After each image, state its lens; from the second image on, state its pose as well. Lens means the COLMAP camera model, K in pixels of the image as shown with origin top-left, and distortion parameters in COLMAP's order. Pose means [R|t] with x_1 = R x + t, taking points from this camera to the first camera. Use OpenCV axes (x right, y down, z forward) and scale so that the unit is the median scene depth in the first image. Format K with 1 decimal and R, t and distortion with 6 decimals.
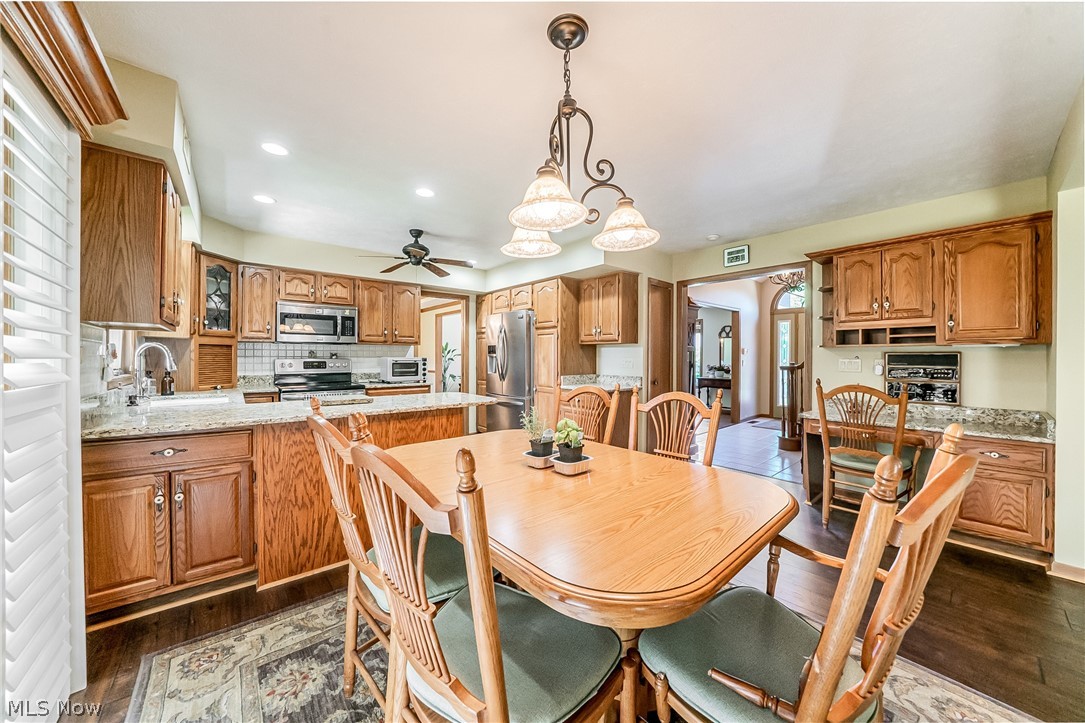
lens RADIAL K [[382.8, 0, 549.5], [0, 382.8, 356.9], [0, 0, 1]] dist [-0.021536, 0.001923]
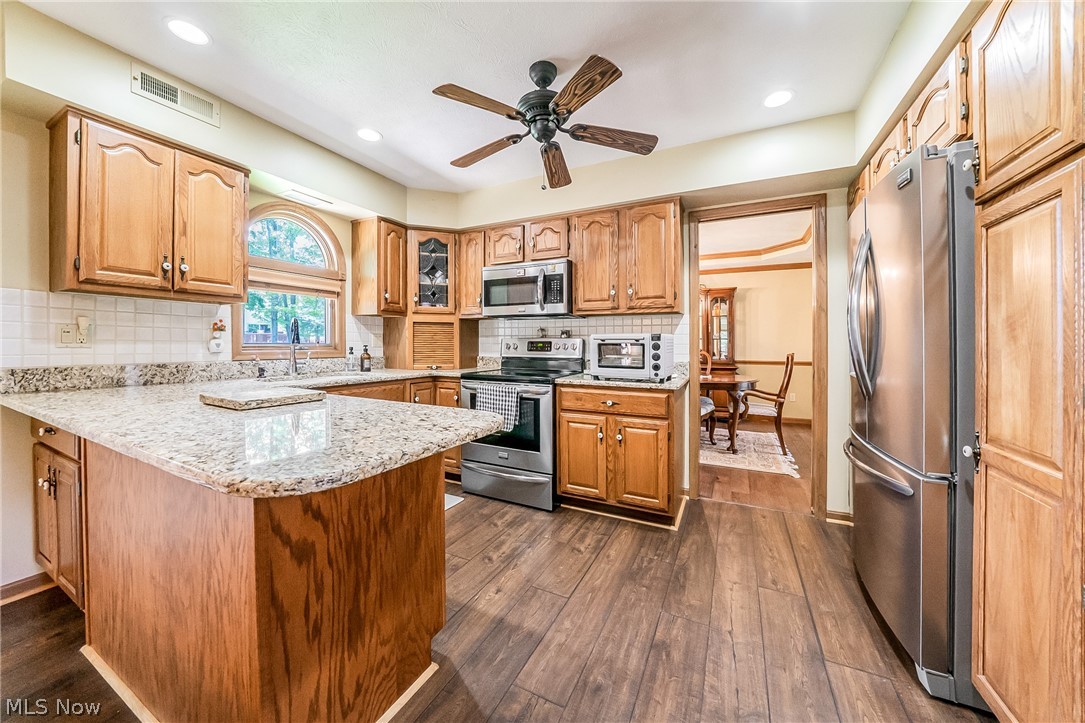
lens RADIAL K [[382.8, 0, 538.1], [0, 382.8, 350.7], [0, 0, 1]] dist [-0.021536, 0.001923]
pose [[0.369362, 0.015471, -0.929157, 0.089551], [-0.004425, 0.999879, 0.014890, 0.018671], [0.929275, -0.001388, 0.369386, 0.720402]]
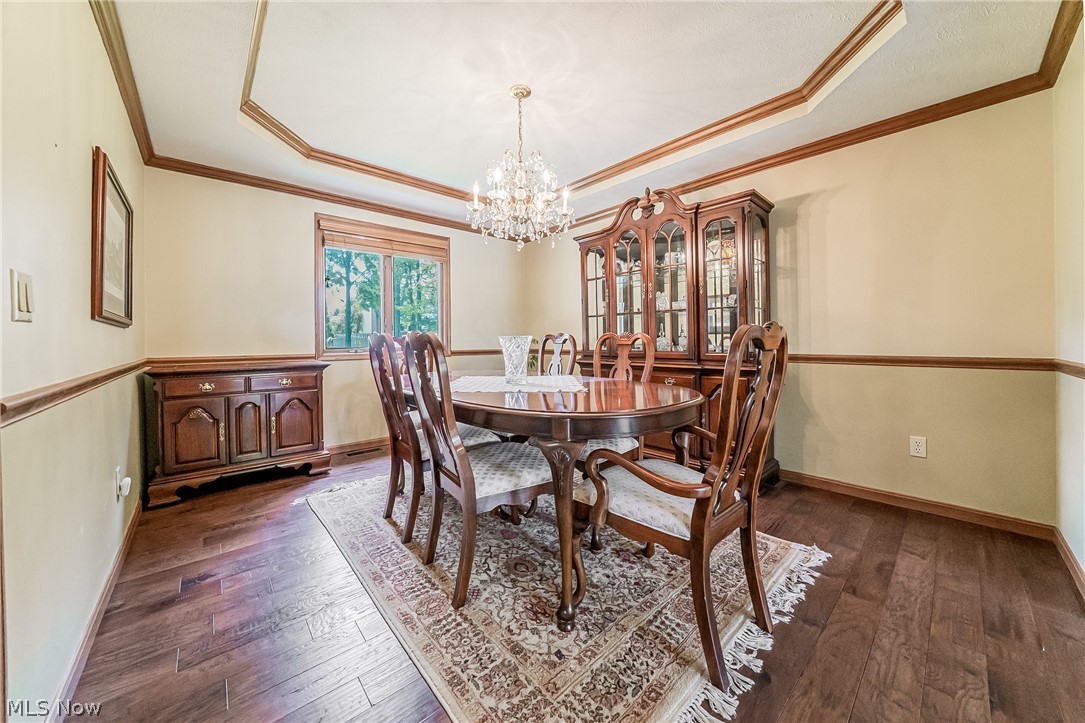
lens RADIAL K [[382.8, 0, 545.8], [0, 382.8, 346.9], [0, 0, 1]] dist [-0.021536, 0.001923]
pose [[0.016385, 0.006919, -0.999842, -0.262224], [-0.004187, 0.999968, 0.006851, 0.054538], [0.999857, 0.004074, 0.016414, 1.431093]]
